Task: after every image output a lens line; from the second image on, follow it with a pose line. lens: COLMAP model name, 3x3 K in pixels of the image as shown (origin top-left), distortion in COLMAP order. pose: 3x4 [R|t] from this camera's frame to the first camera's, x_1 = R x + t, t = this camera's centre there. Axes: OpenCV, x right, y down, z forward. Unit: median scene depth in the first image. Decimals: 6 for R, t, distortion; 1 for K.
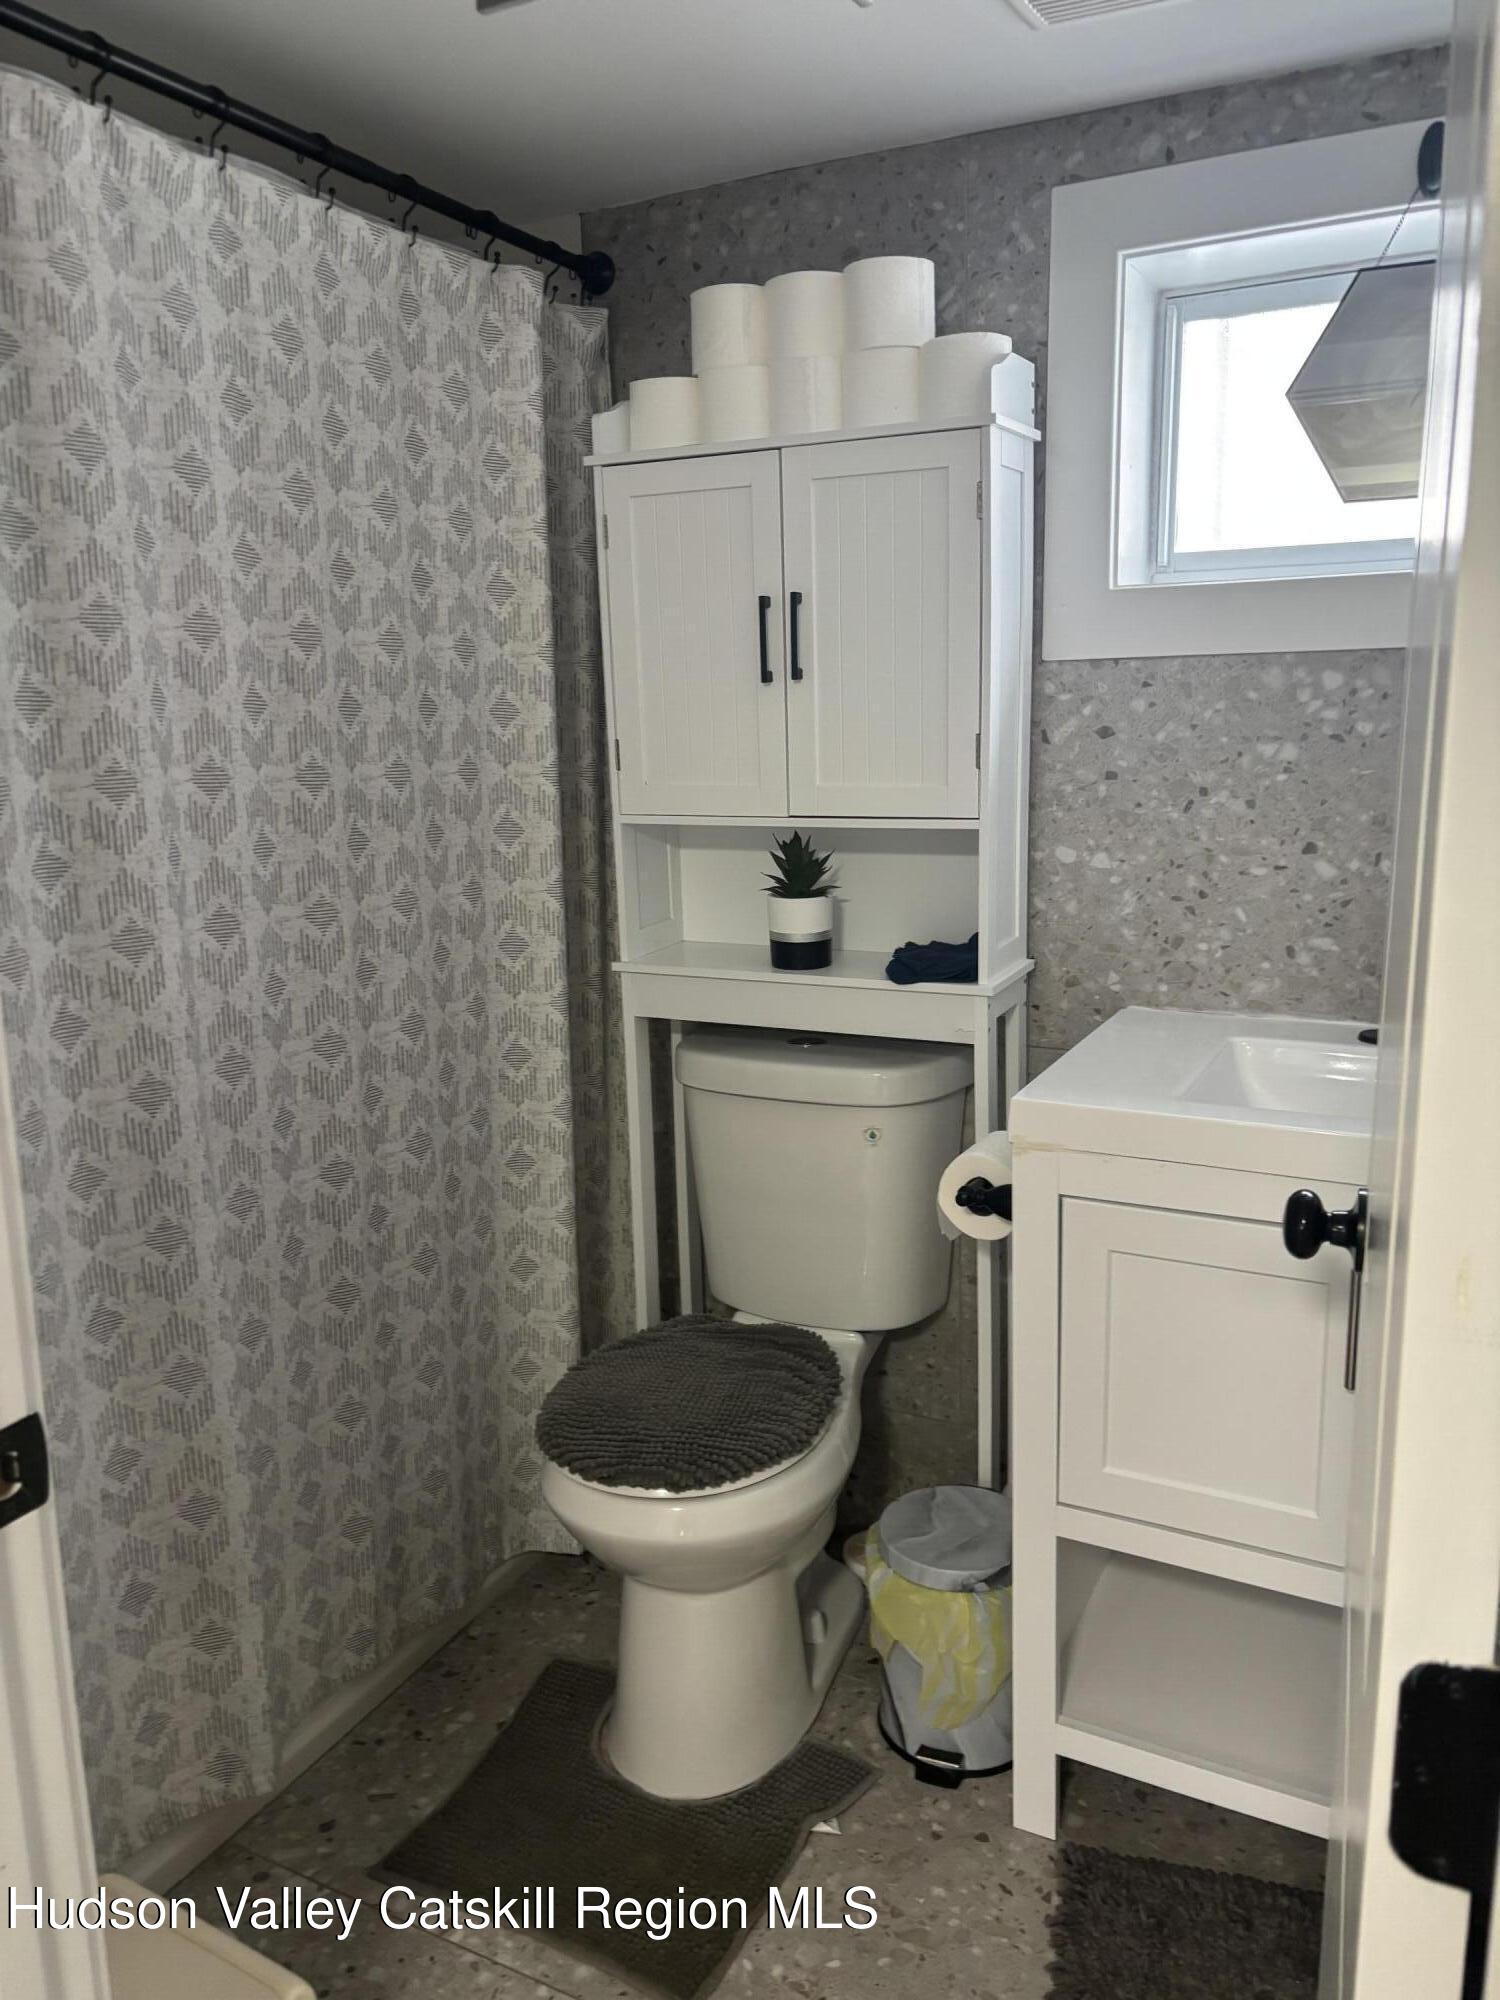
lens RADIAL K [[1490.3, 0, 739.7], [0, 1490.3, 1003.2], [0, 0, 1]] dist [0.020291, -0.045542]
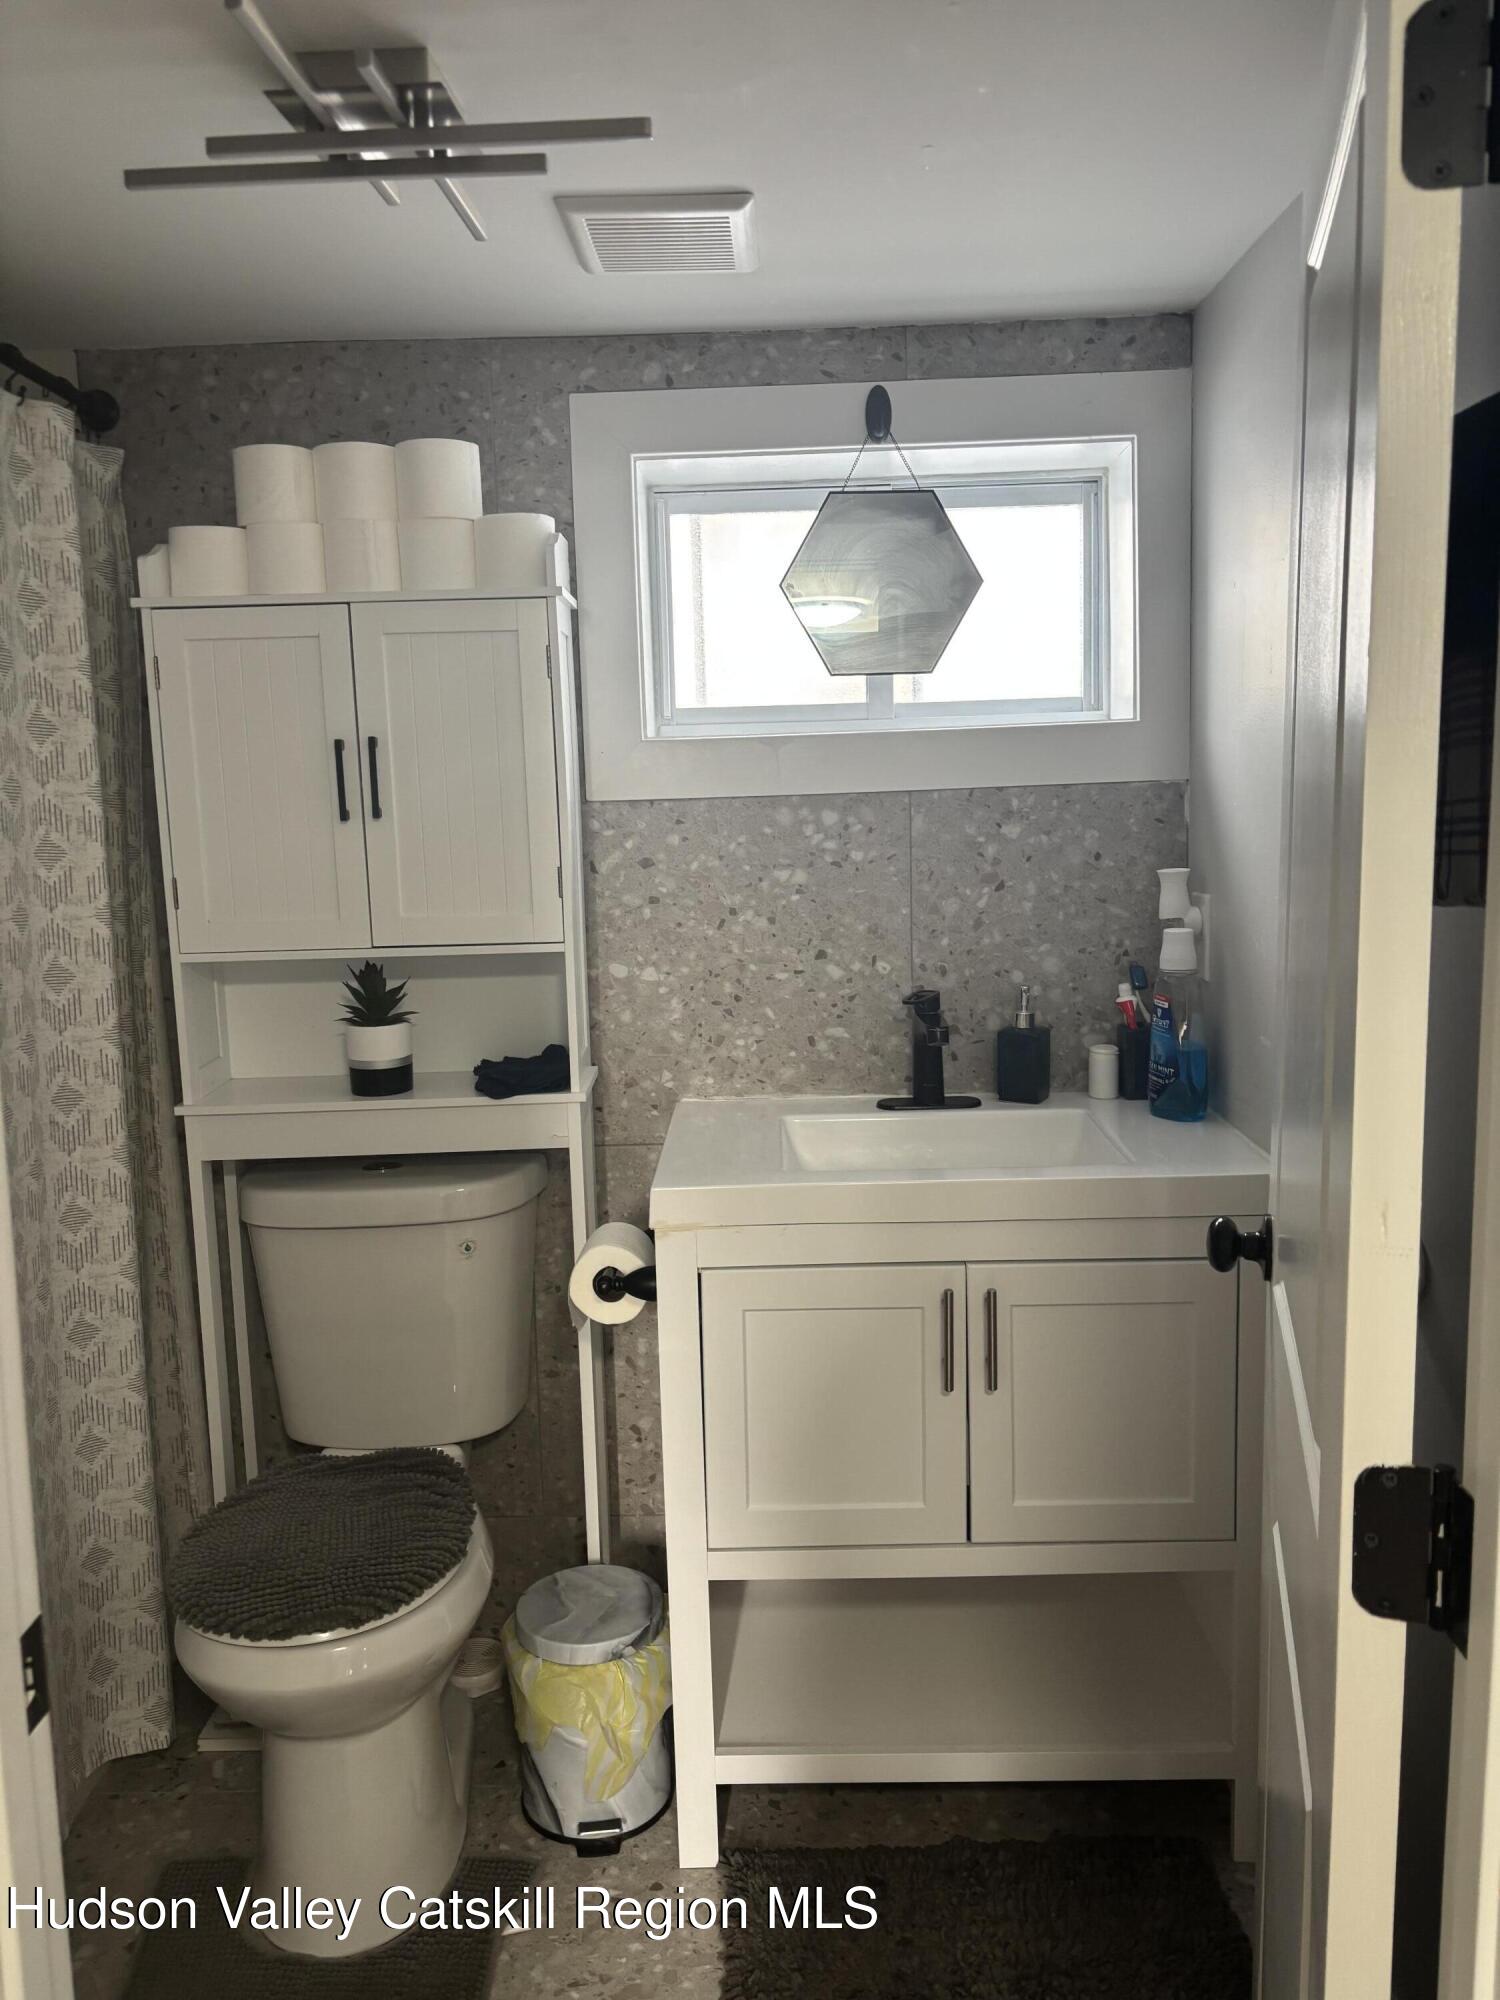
lens RADIAL K [[1490.3, 0, 766.9], [0, 1490.3, 999.2], [0, 0, 1]] dist [0.020291, -0.045542]
pose [[0.885463, -0.063540, 0.460346, -0.204535], [0.099333, 0.993592, -0.053923, -0.007234], [-0.453969, 0.093475, 0.886101, -0.040376]]
